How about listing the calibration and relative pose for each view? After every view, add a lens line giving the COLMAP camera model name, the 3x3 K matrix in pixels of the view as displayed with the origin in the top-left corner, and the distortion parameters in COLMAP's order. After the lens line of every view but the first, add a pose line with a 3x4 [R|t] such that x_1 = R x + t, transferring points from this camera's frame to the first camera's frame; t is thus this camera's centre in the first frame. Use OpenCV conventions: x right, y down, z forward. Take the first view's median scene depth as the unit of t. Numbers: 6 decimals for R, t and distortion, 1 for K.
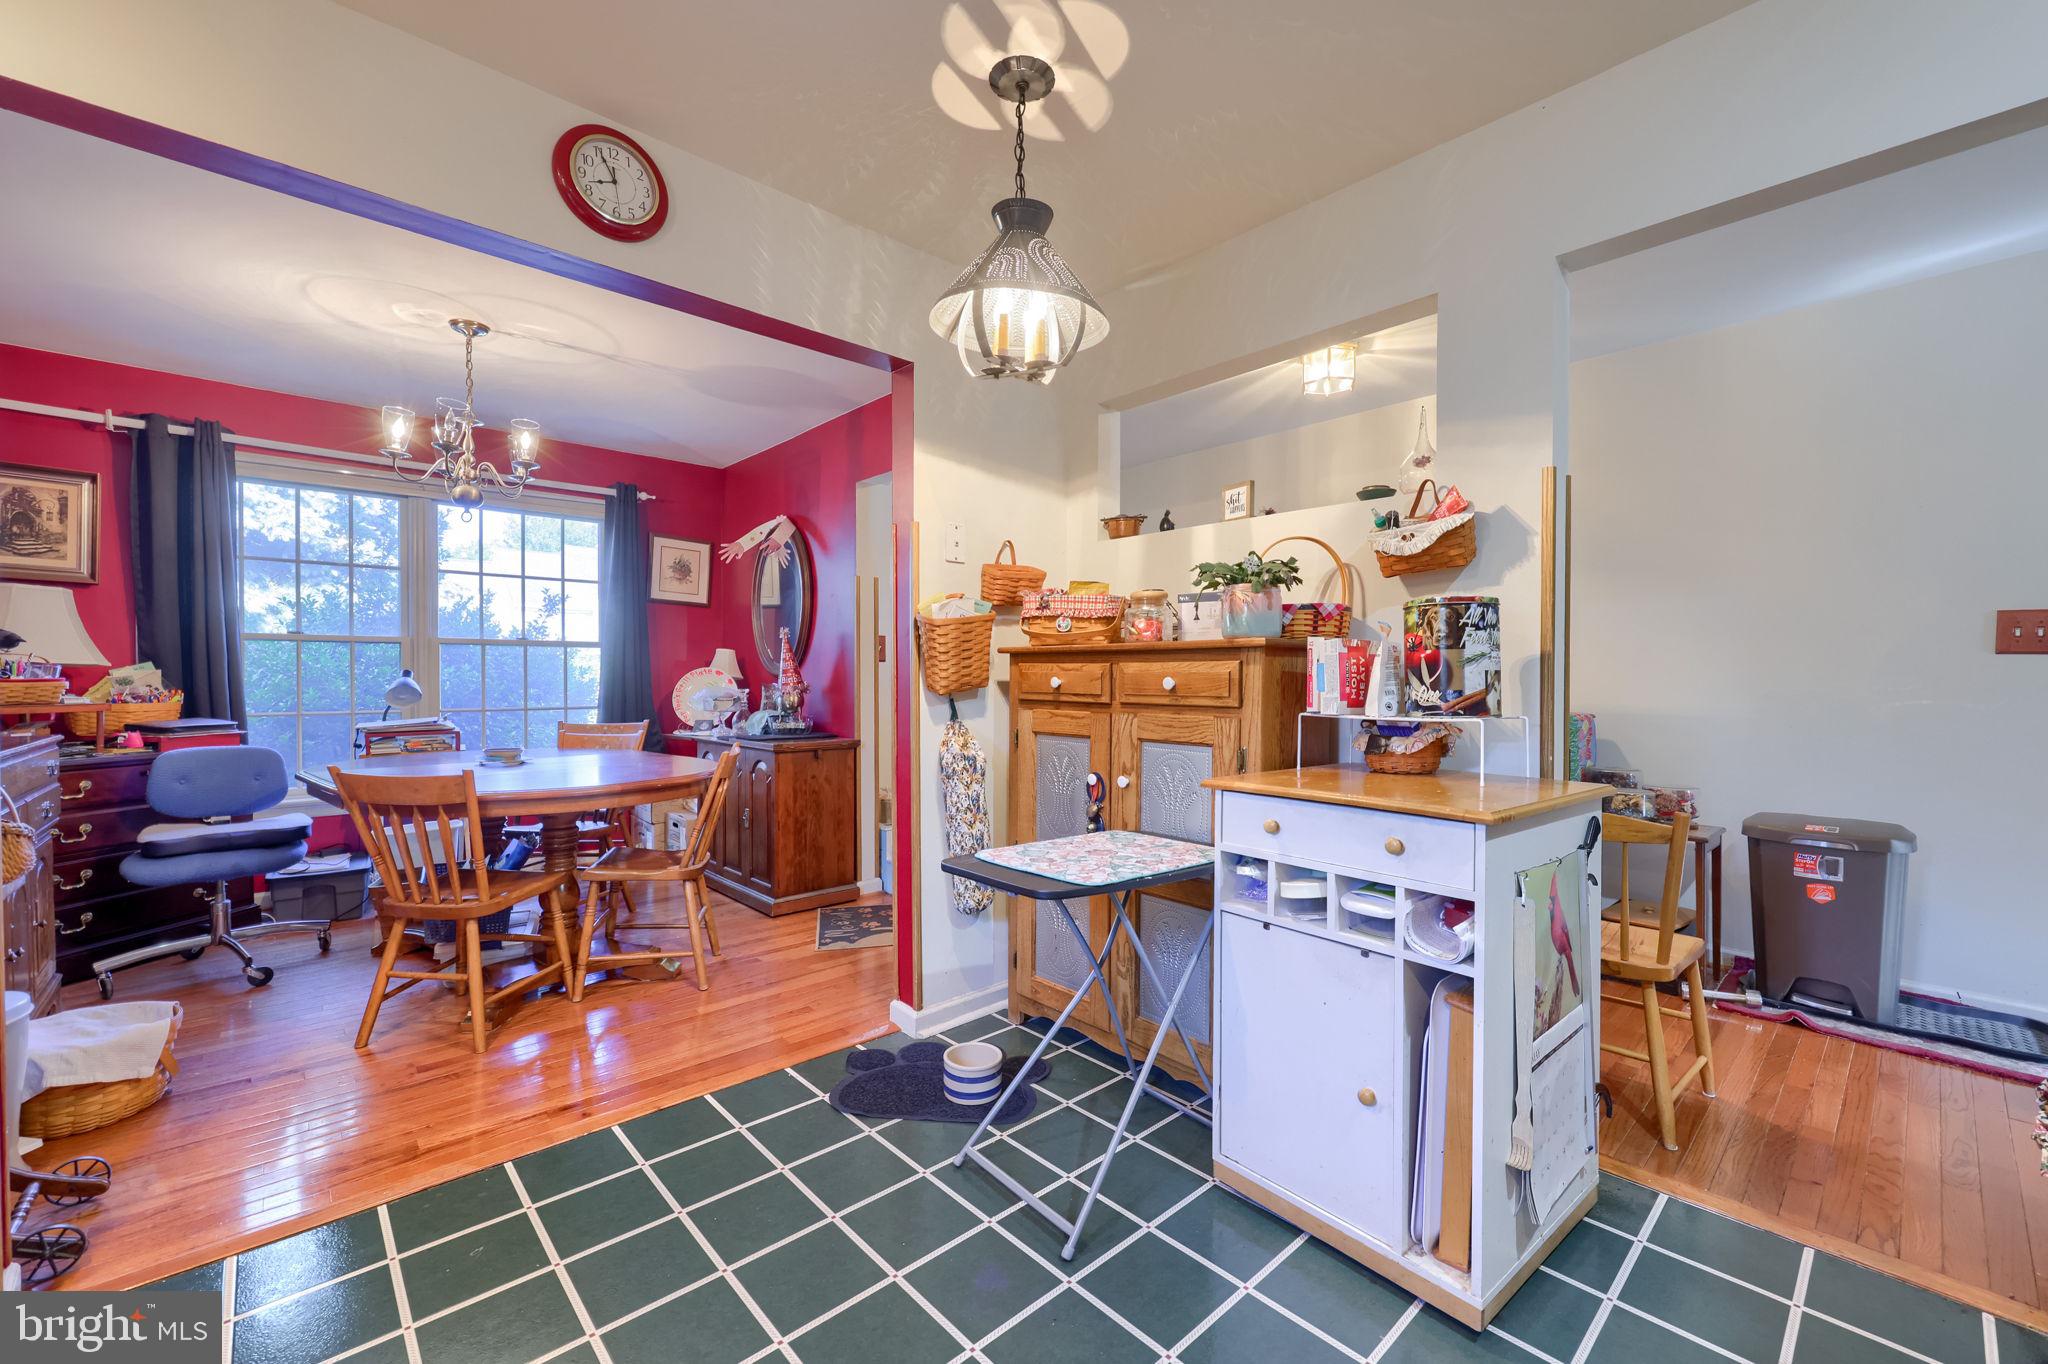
lens RADIAL K [[856.9, 0, 1035.3], [0, 856.9, 682.0], [0, 0, 1]] dist [0.000335, 0.000350]
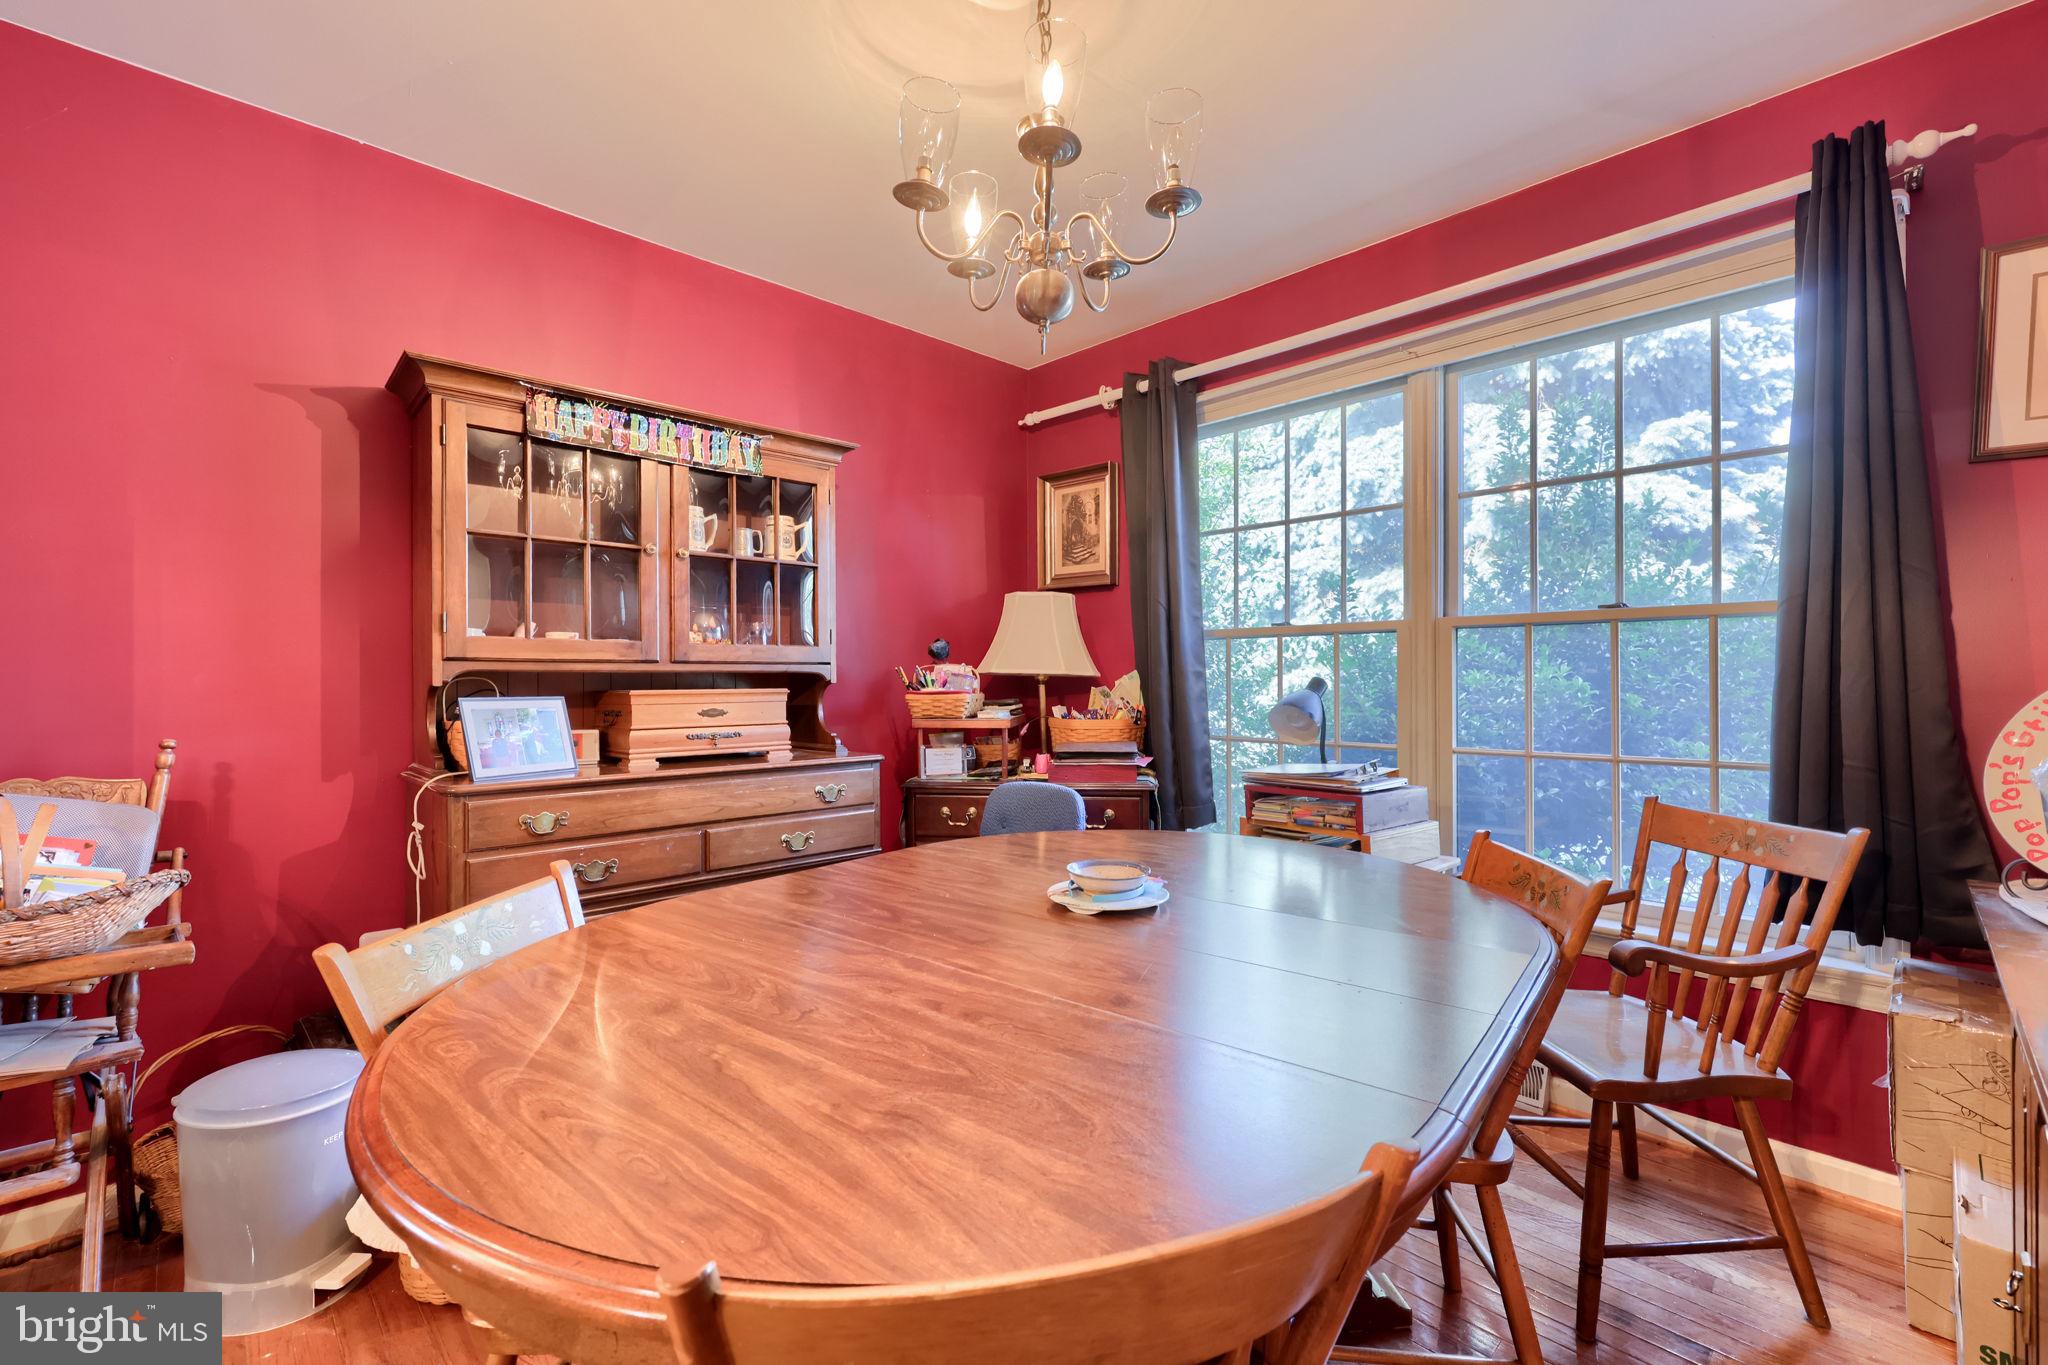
lens RADIAL K [[856.9, 0, 1035.3], [0, 856.9, 682.5], [0, 0, 1]] dist [0.000335, 0.000350]
pose [[0.040316, 0.001180, -0.999186, -0.192746], [-0.009497, 0.999955, 0.000797, -0.009976], [0.999142, 0.009457, 0.040325, 0.886554]]
